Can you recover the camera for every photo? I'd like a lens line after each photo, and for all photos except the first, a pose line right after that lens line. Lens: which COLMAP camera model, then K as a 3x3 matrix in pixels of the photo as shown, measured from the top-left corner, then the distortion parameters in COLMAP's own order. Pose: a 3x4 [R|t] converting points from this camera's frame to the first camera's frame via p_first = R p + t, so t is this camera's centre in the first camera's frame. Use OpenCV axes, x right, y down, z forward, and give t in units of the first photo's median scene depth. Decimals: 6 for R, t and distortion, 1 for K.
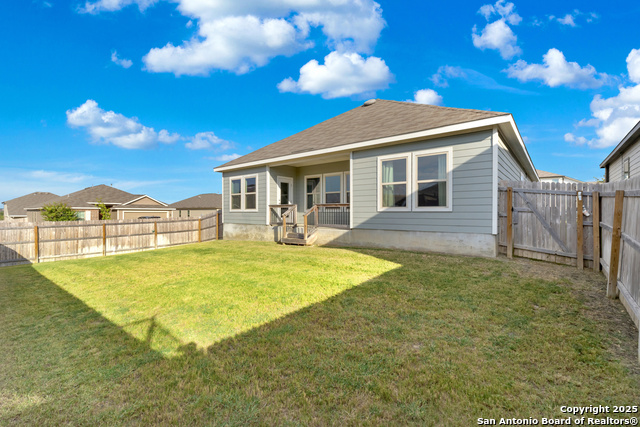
lens RADIAL K [[286.3, 0, 321.3], [0, 286.3, 213.8], [0, 0, 1]] dist [-0.003370, -0.000351]
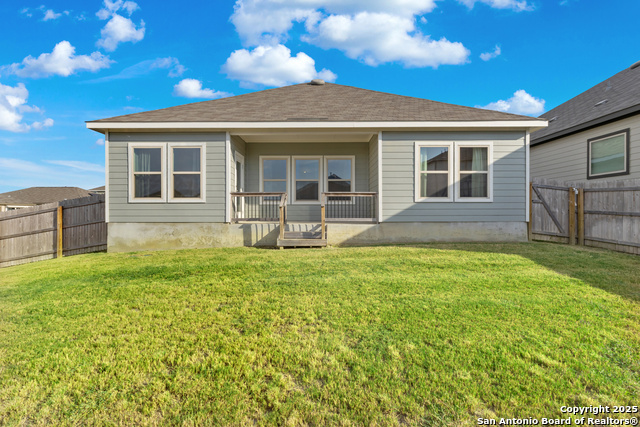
lens RADIAL K [[286.3, 0, 319.9], [0, 286.3, 211.7], [0, 0, 1]] dist [-0.003370, -0.000351]
pose [[0.776829, -0.007866, 0.629662, -0.572452], [0.004777, 0.999967, 0.006599, 0.014180], [-0.629693, -0.002119, 0.776841, 0.460983]]
